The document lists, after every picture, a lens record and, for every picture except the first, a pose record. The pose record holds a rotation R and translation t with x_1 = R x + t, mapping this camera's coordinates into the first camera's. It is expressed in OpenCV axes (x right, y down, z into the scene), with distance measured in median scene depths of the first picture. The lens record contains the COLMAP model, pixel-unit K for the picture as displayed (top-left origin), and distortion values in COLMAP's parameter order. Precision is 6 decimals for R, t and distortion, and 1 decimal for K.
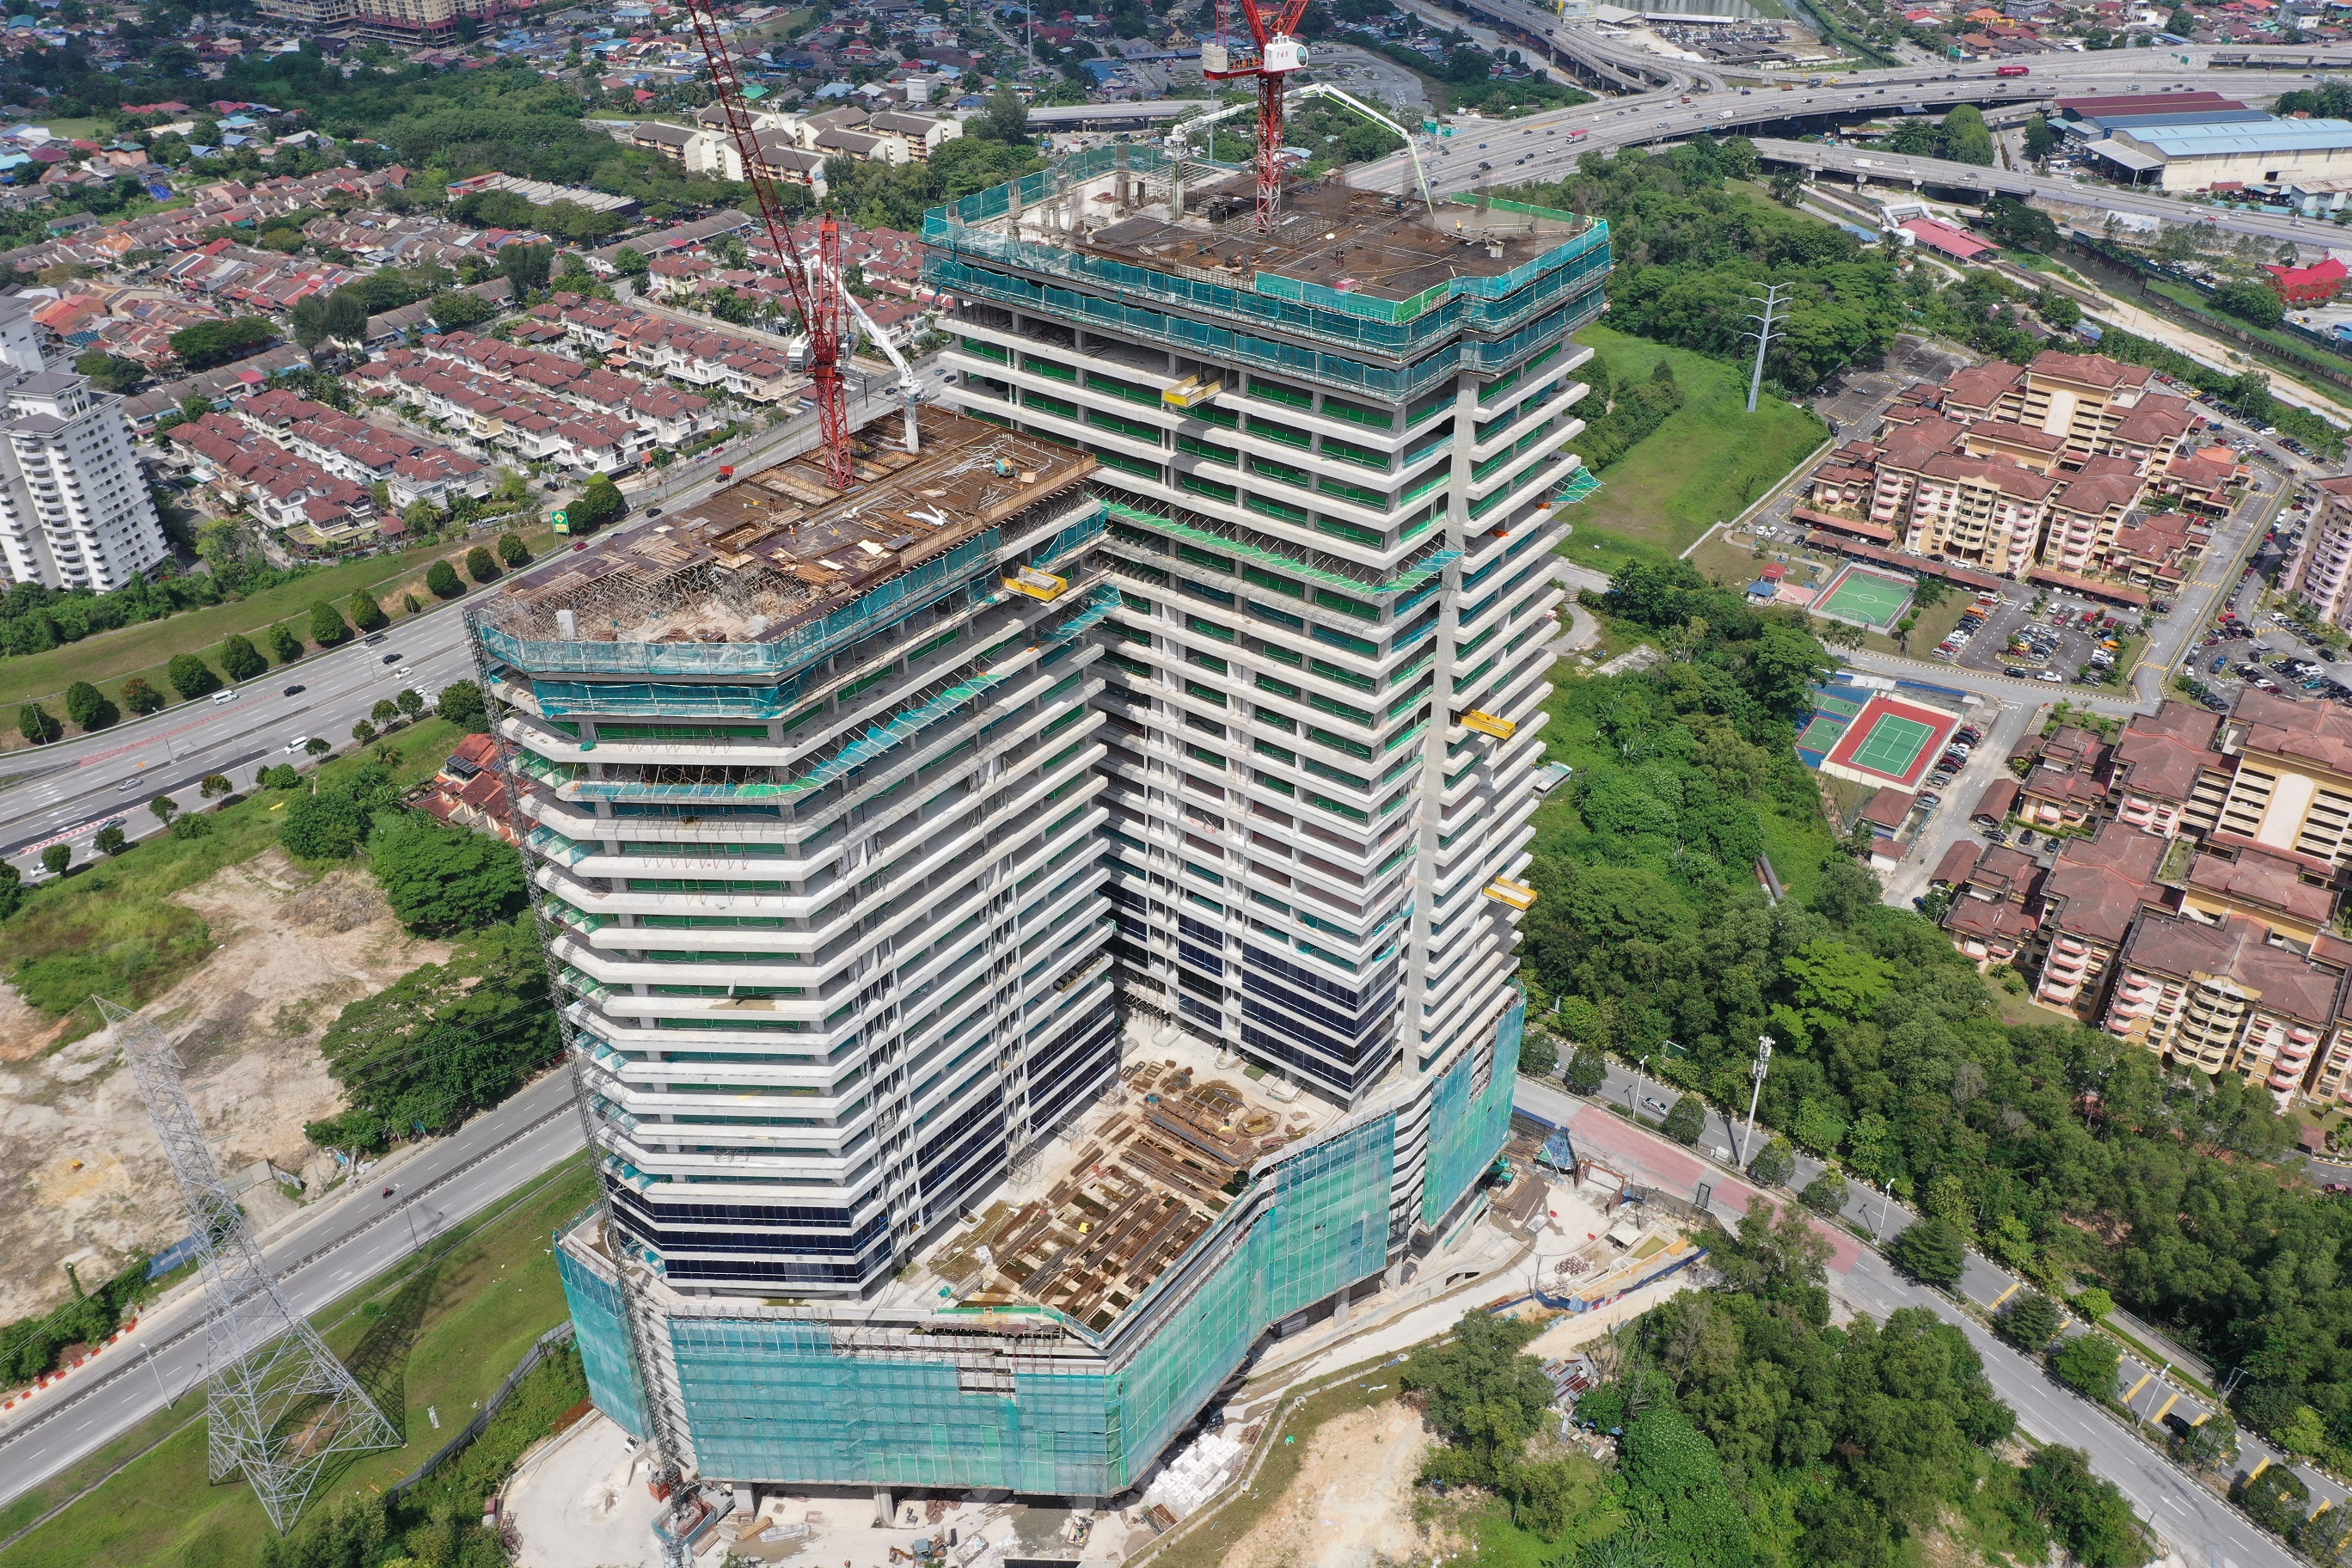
lens RADIAL K [[1835.5, 0, 1176.0], [0, 1835.5, 784.0], [0, 0, 1]] dist [-0.000037, 0.010559]
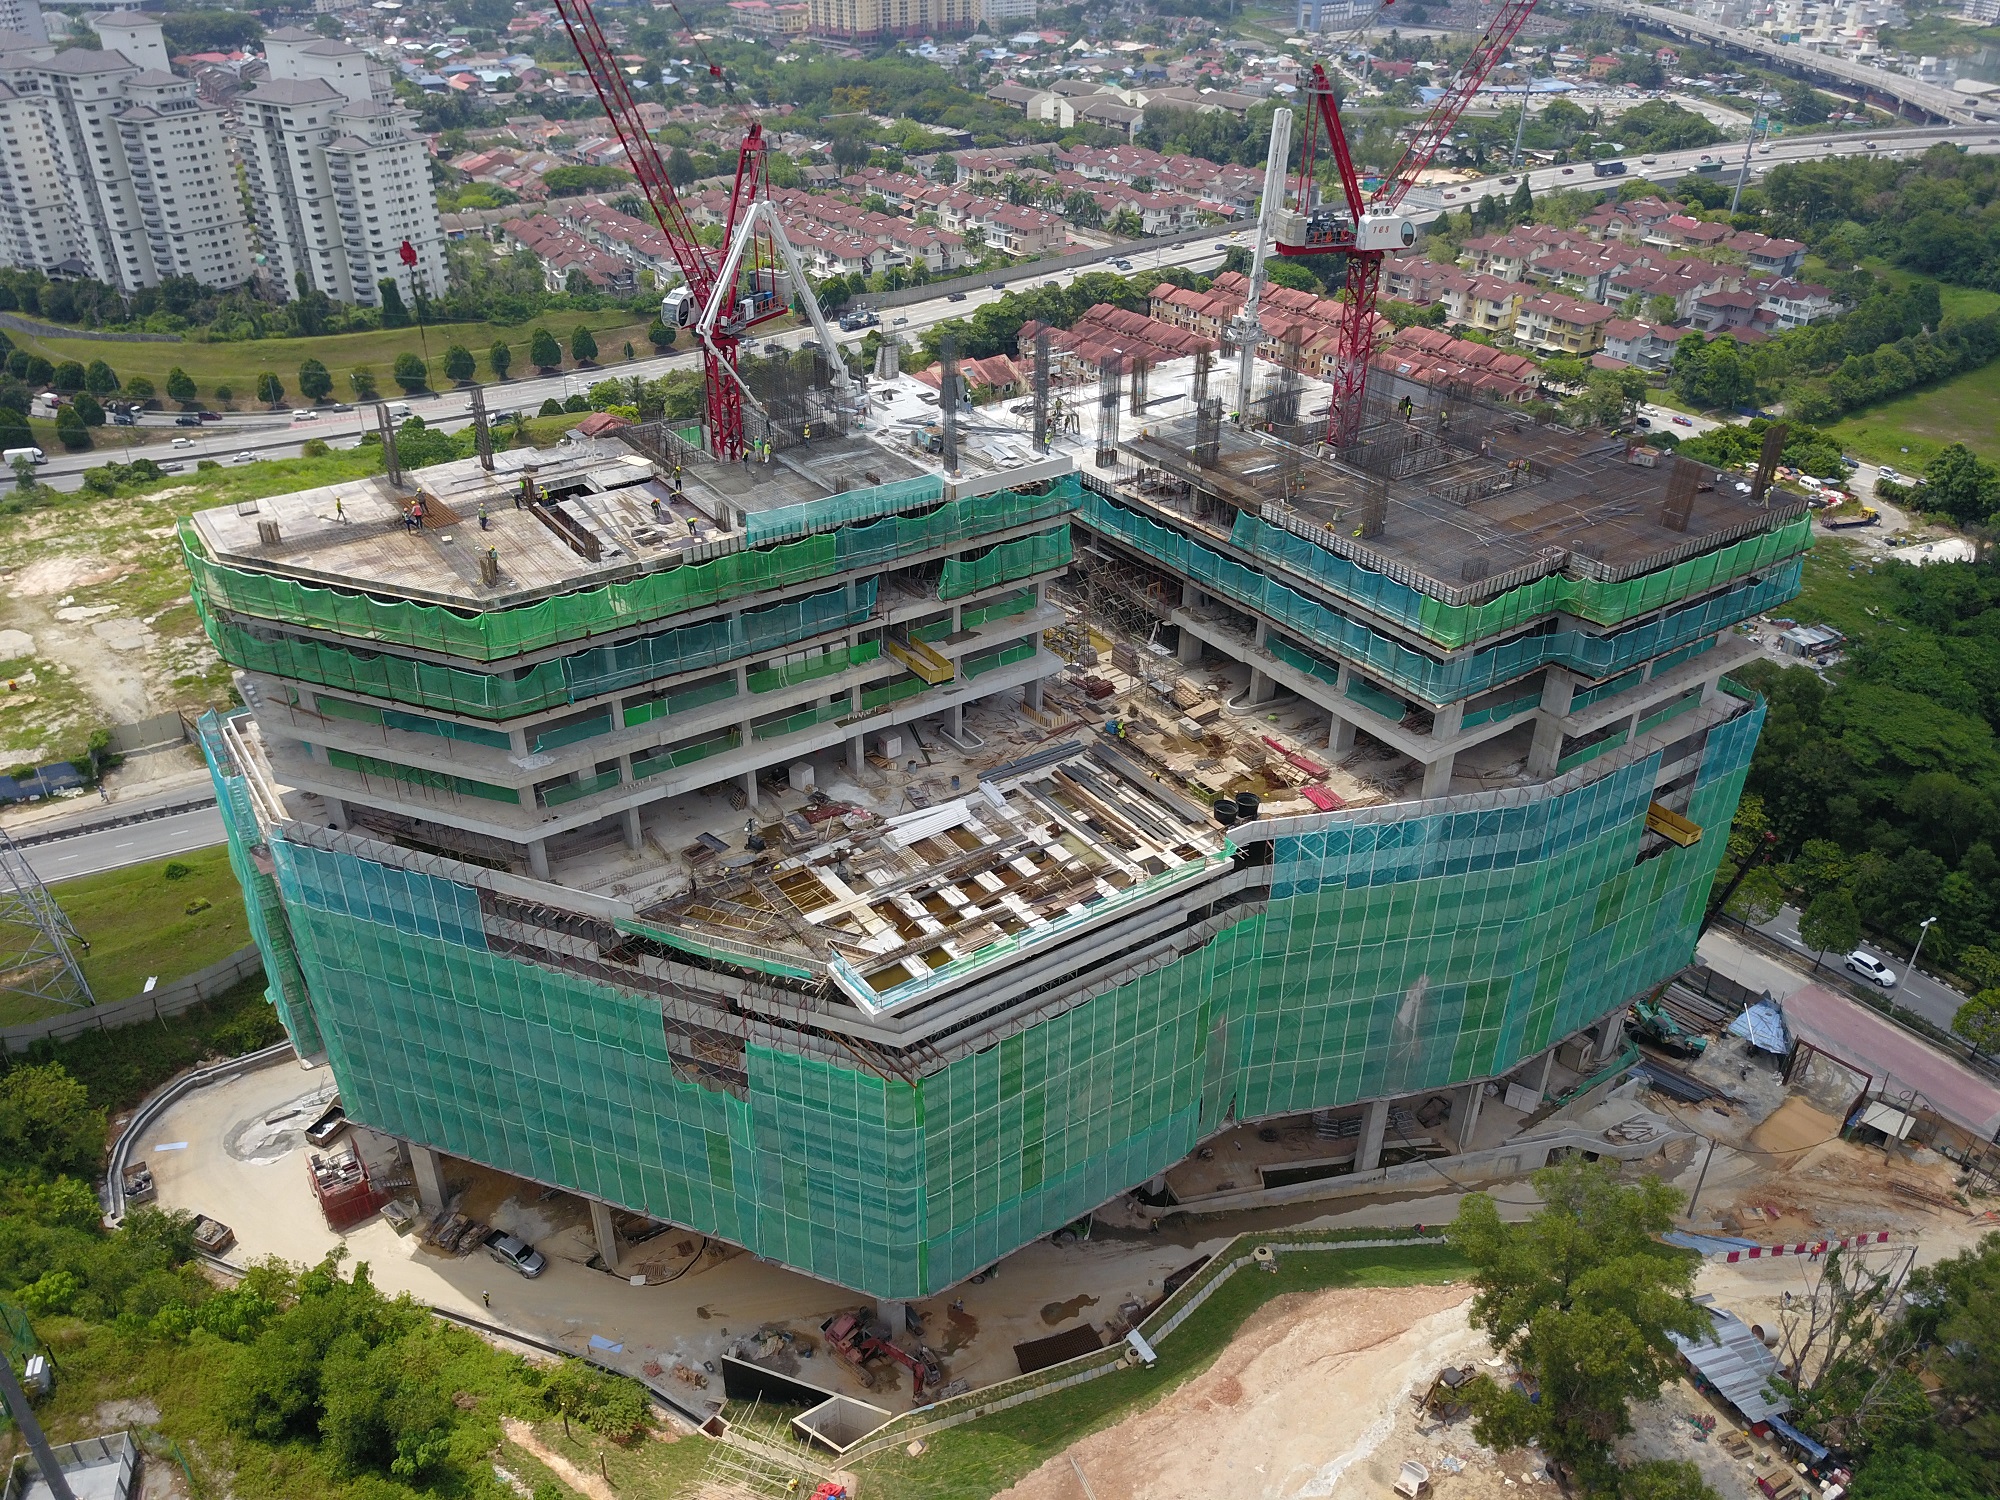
lens RADIAL K [[1528.3, 0, 986.9], [0, 1528.3, 754.4], [0, 0, 1]] dist [0.002656, 0.002889]
pose [[0.948337, 0.170583, -0.267503, 0.034307], [-0.178476, 0.983930, -0.005285, 0.073384], [0.262303, 0.052754, 0.963543, 0.182059]]
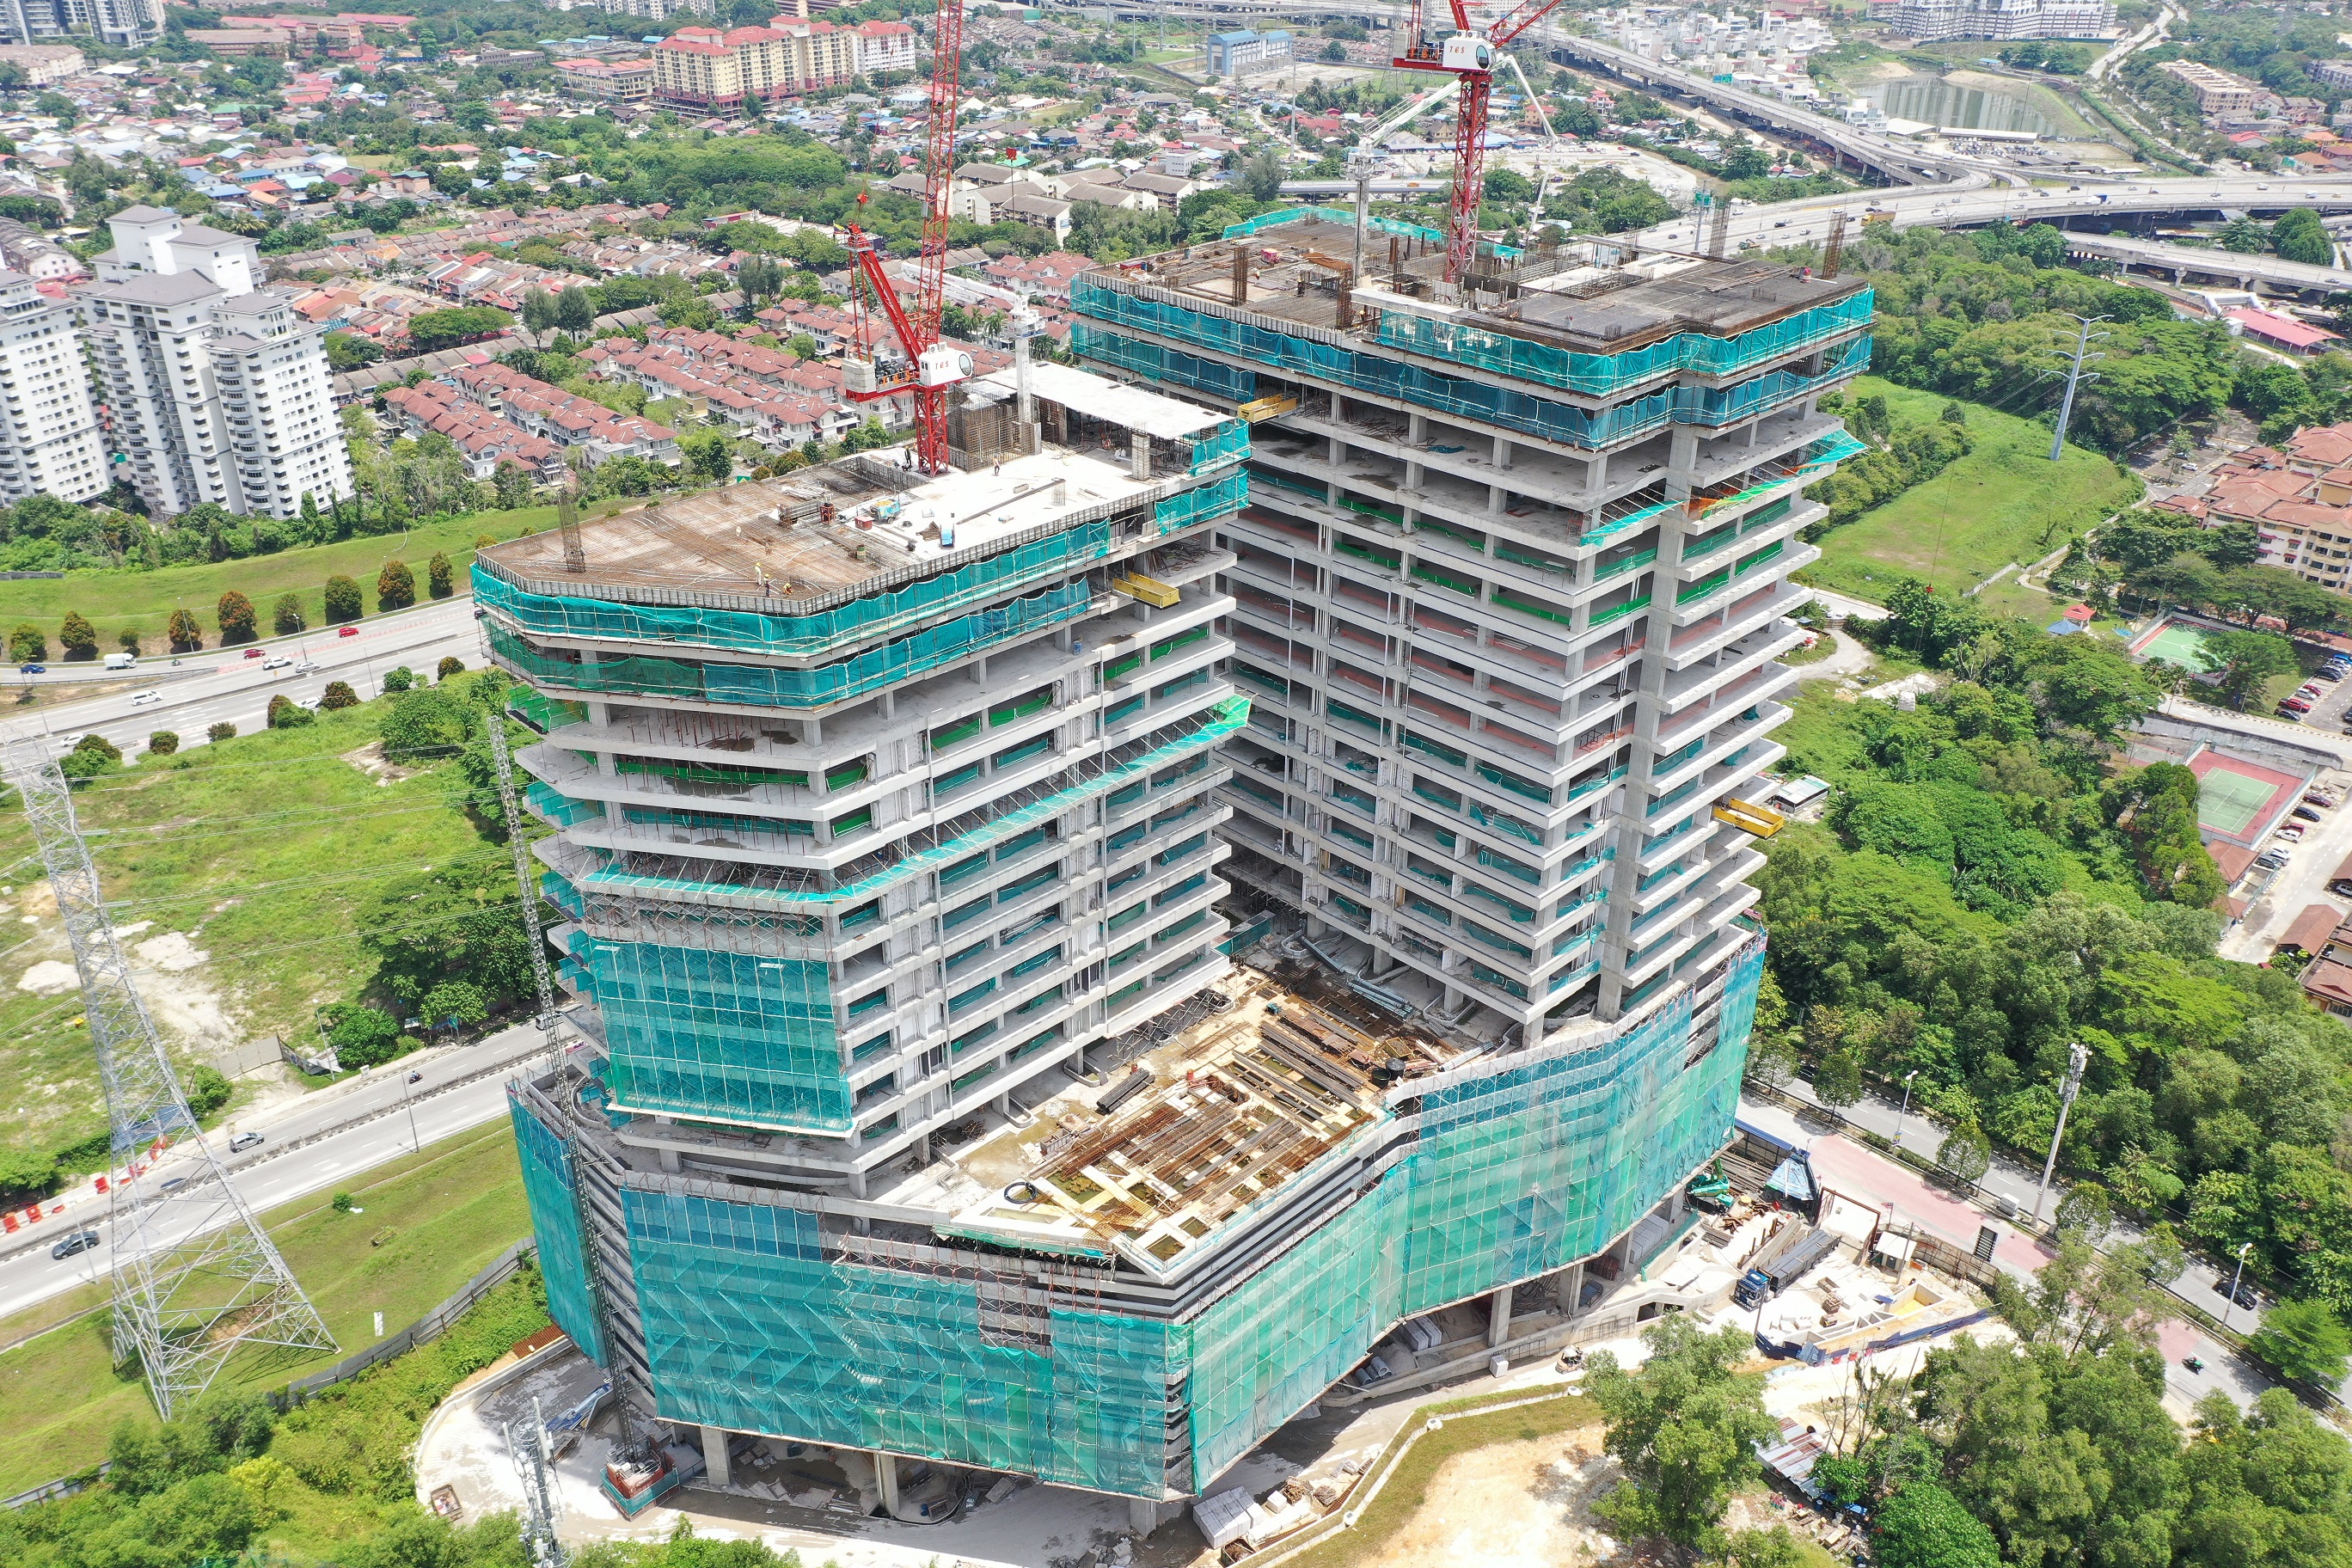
lens RADIAL K [[1835.5, 0, 1176.0], [0, 1835.5, 784.0], [0, 0, 1]] dist [-0.000037, 0.010559]
pose [[0.989456, 0.073613, -0.124728, 0.014294], [-0.083383, 0.993691, -0.075009, 0.052816], [0.118419, 0.084619, 0.989352, 0.079231]]
